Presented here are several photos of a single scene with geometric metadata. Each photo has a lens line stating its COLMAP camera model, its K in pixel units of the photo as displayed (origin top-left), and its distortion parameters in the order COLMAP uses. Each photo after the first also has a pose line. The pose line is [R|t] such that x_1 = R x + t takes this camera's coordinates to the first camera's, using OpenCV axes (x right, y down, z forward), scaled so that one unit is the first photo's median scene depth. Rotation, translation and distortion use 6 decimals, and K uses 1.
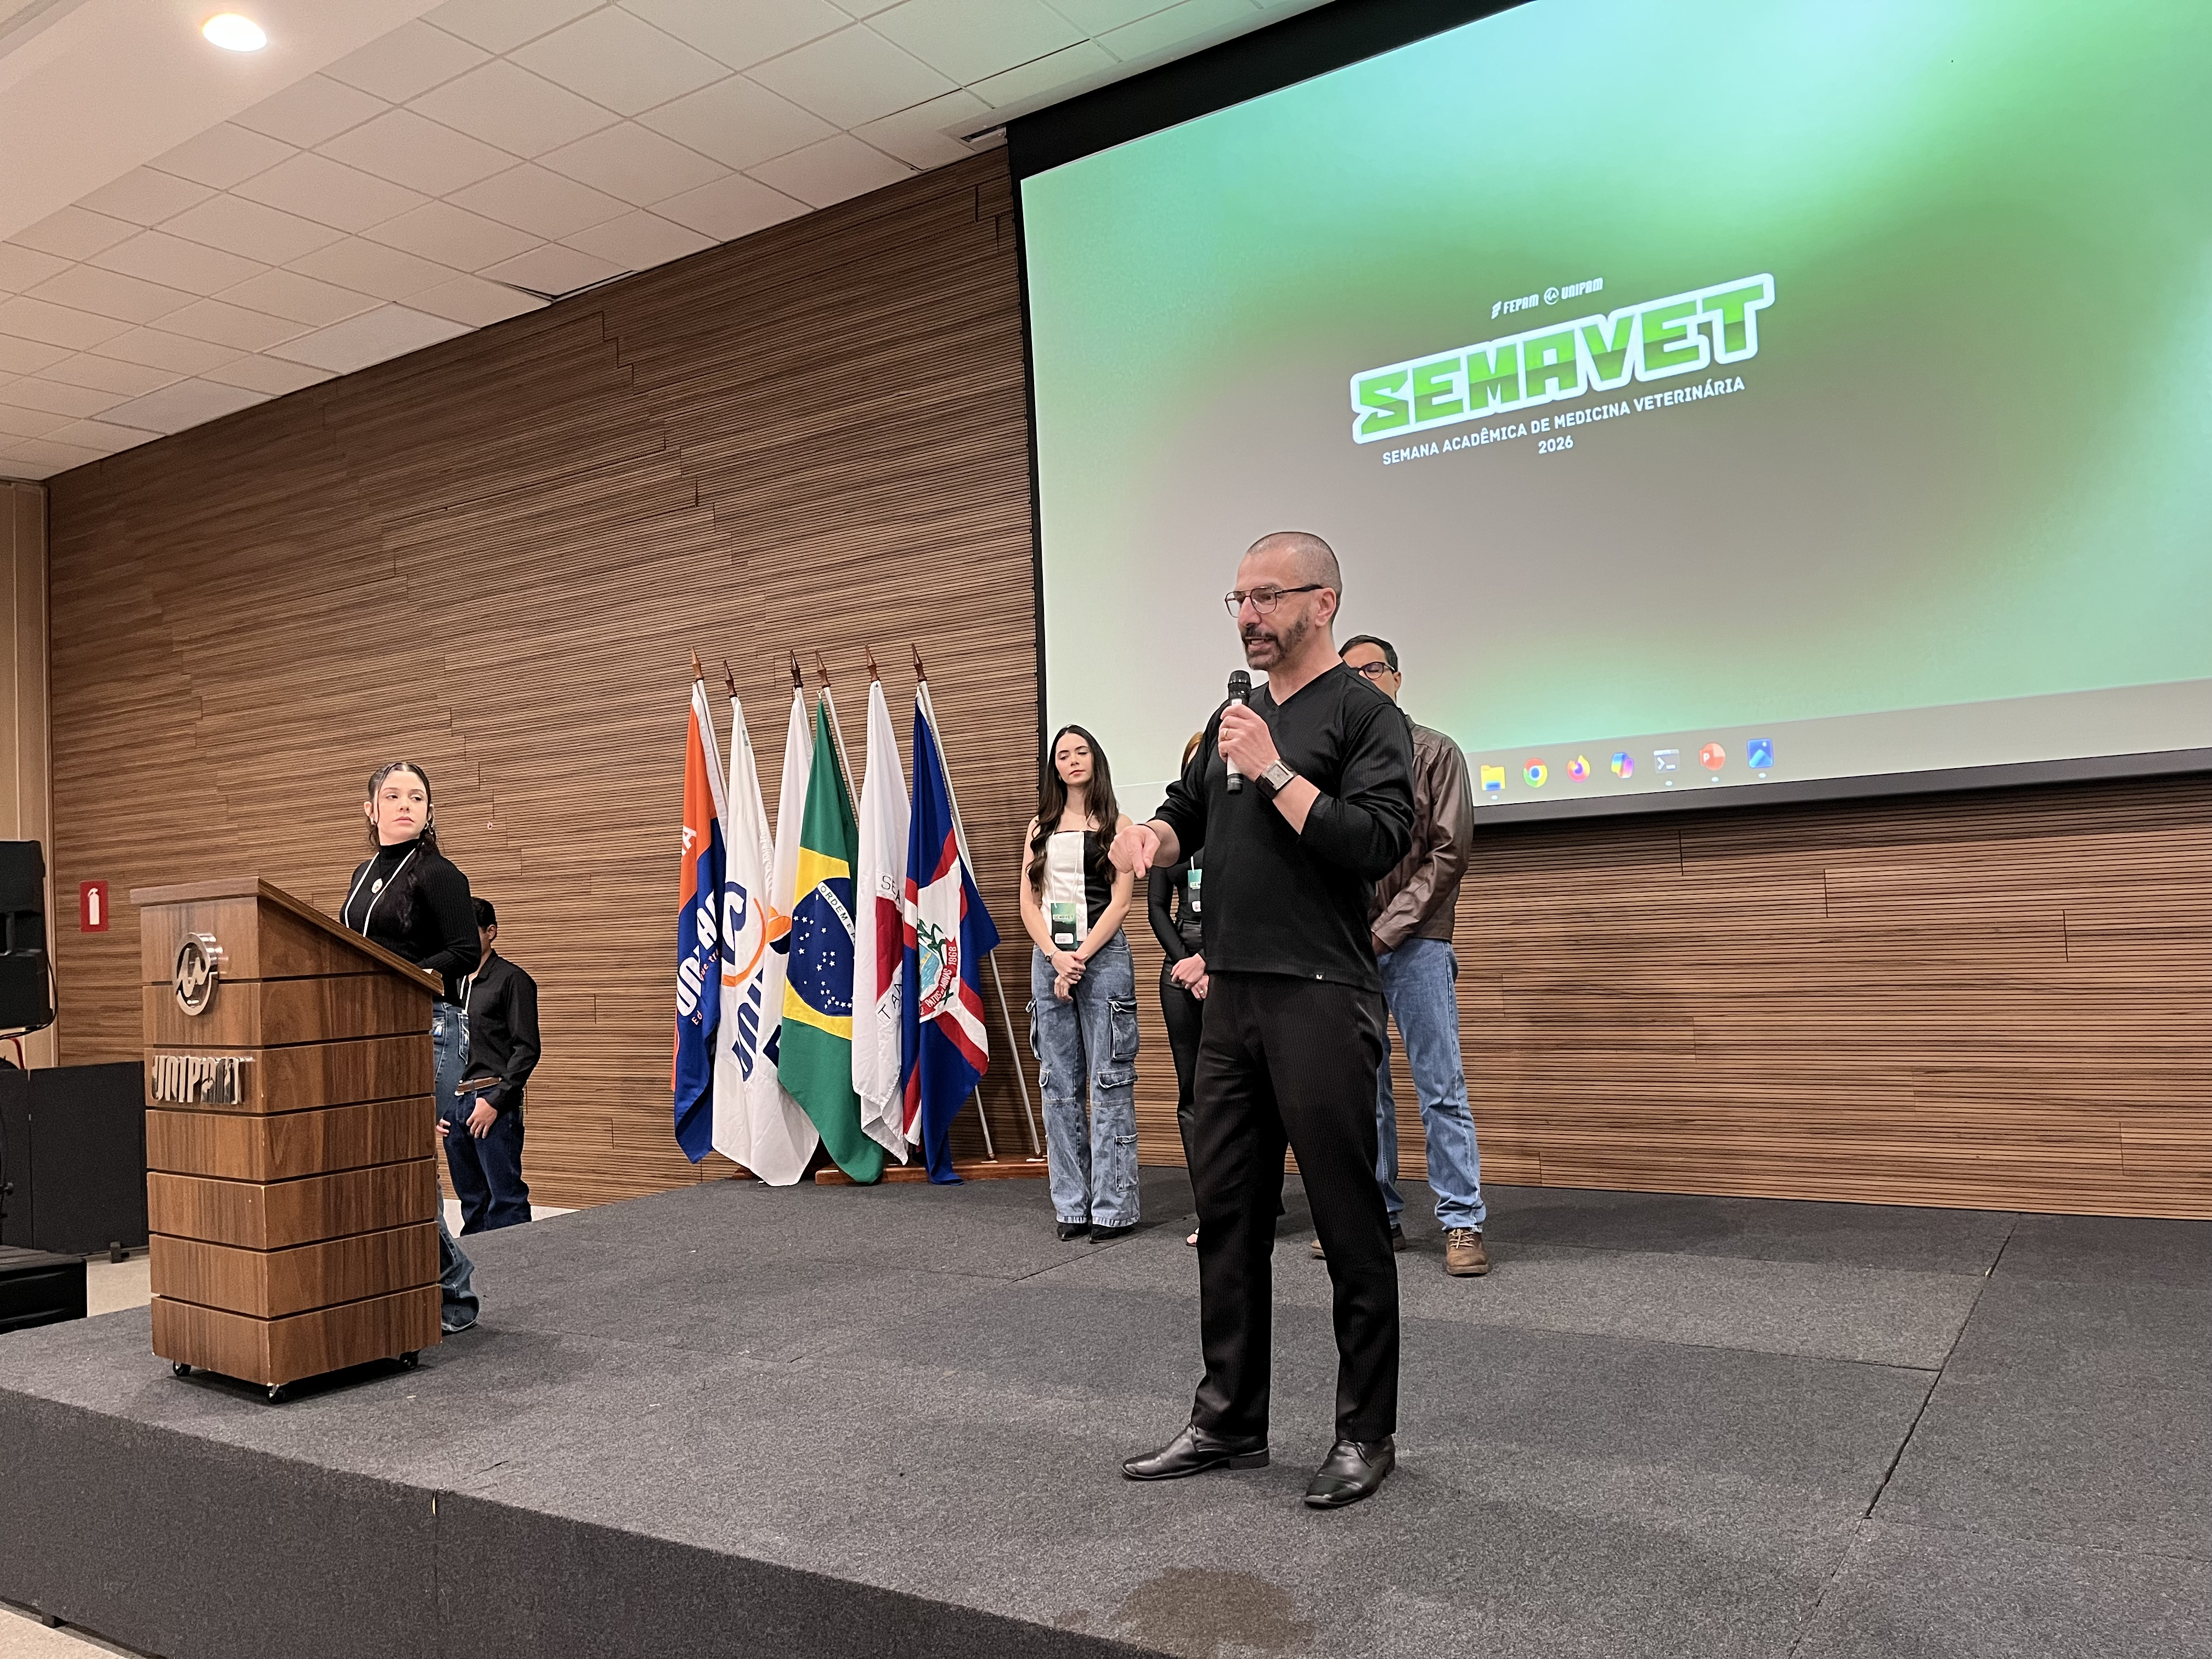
lens RADIAL K [[1690.5, 0, 1100.8], [0, 1690.5, 826.6], [0, 0, 1]] dist [0.074257, -0.064969]
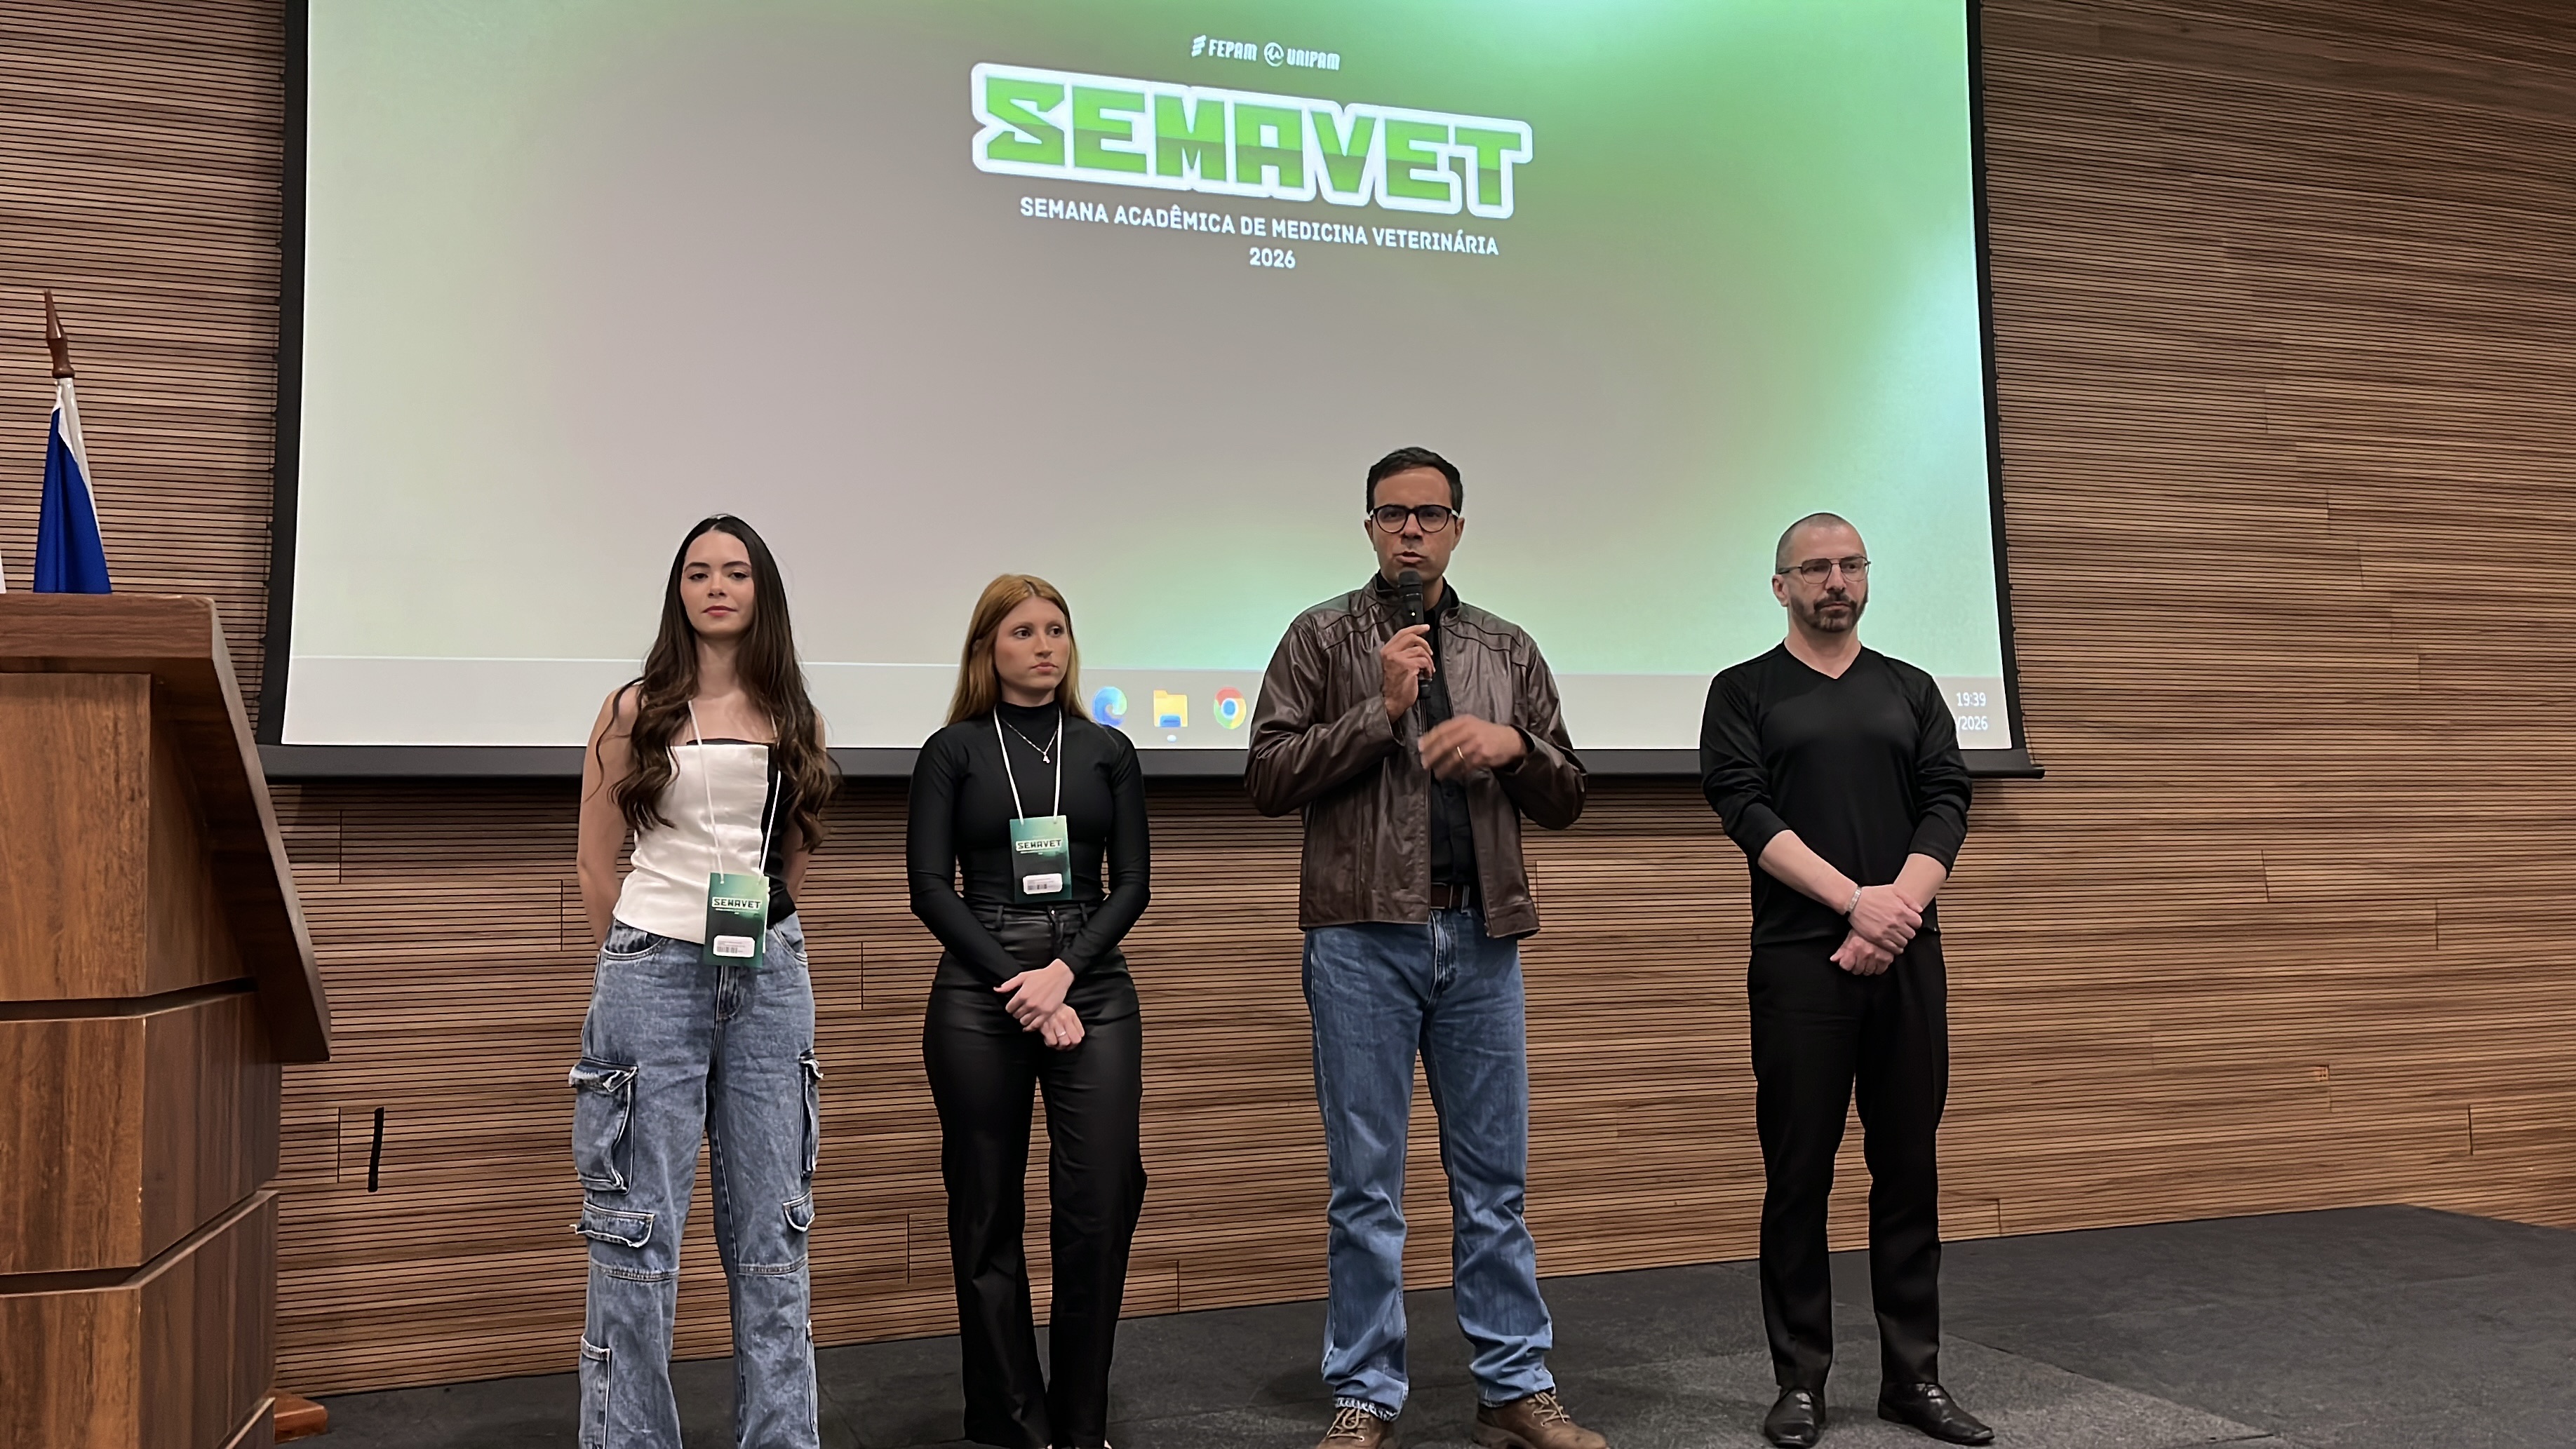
lens RADIAL K [[1946.7, 0, 1273.5], [0, 1946.7, 744.1], [0, 0, 1]] dist [0.065035, -0.007984]
pose [[0.625621, 0.091029, 0.774798, -0.357464], [-0.047640, 0.995773, -0.078524, 0.045699], [-0.778671, 0.012215, 0.627313, 0.489330]]
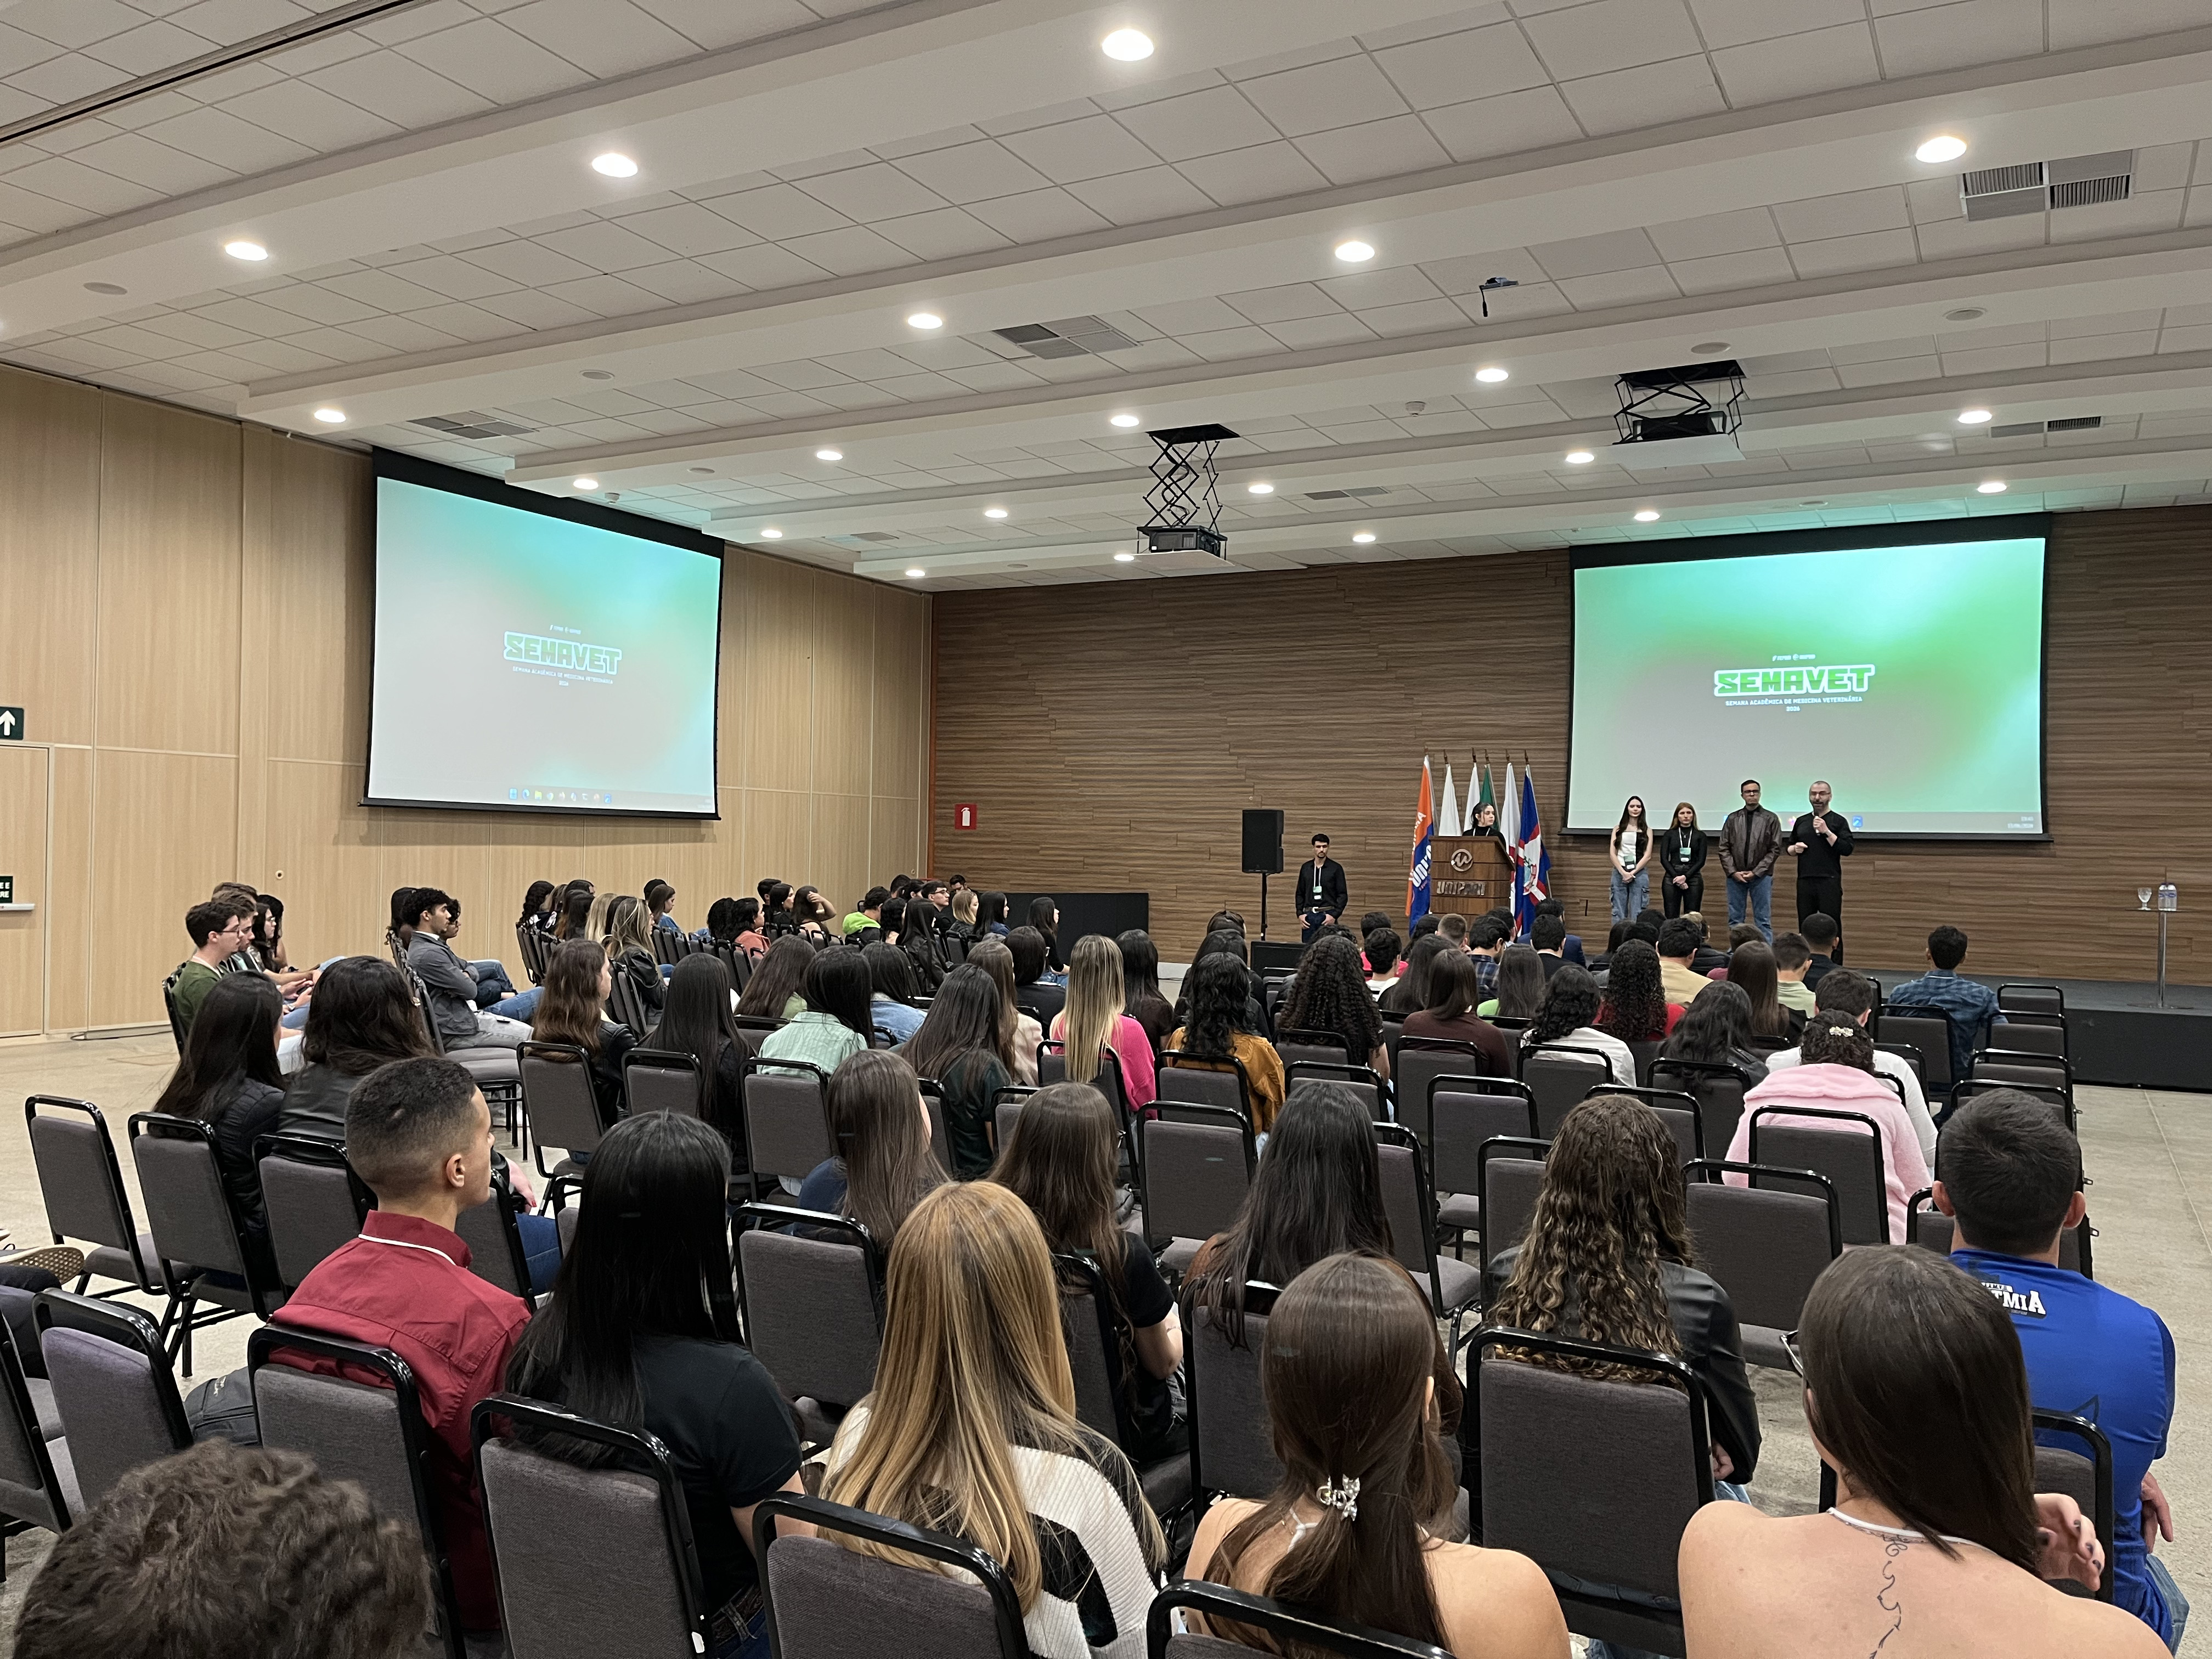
lens RADIAL K [[1690.5, 0, 1107.3], [0, 1690.5, 821.8], [0, 0, 1]] dist [0.074257, -0.064969]
pose [[0.993865, 0.077000, 0.079398, -1.121210], [-0.078706, 0.996725, 0.018579, 0.005817], [-0.077707, -0.024714, 0.996670, -1.830990]]
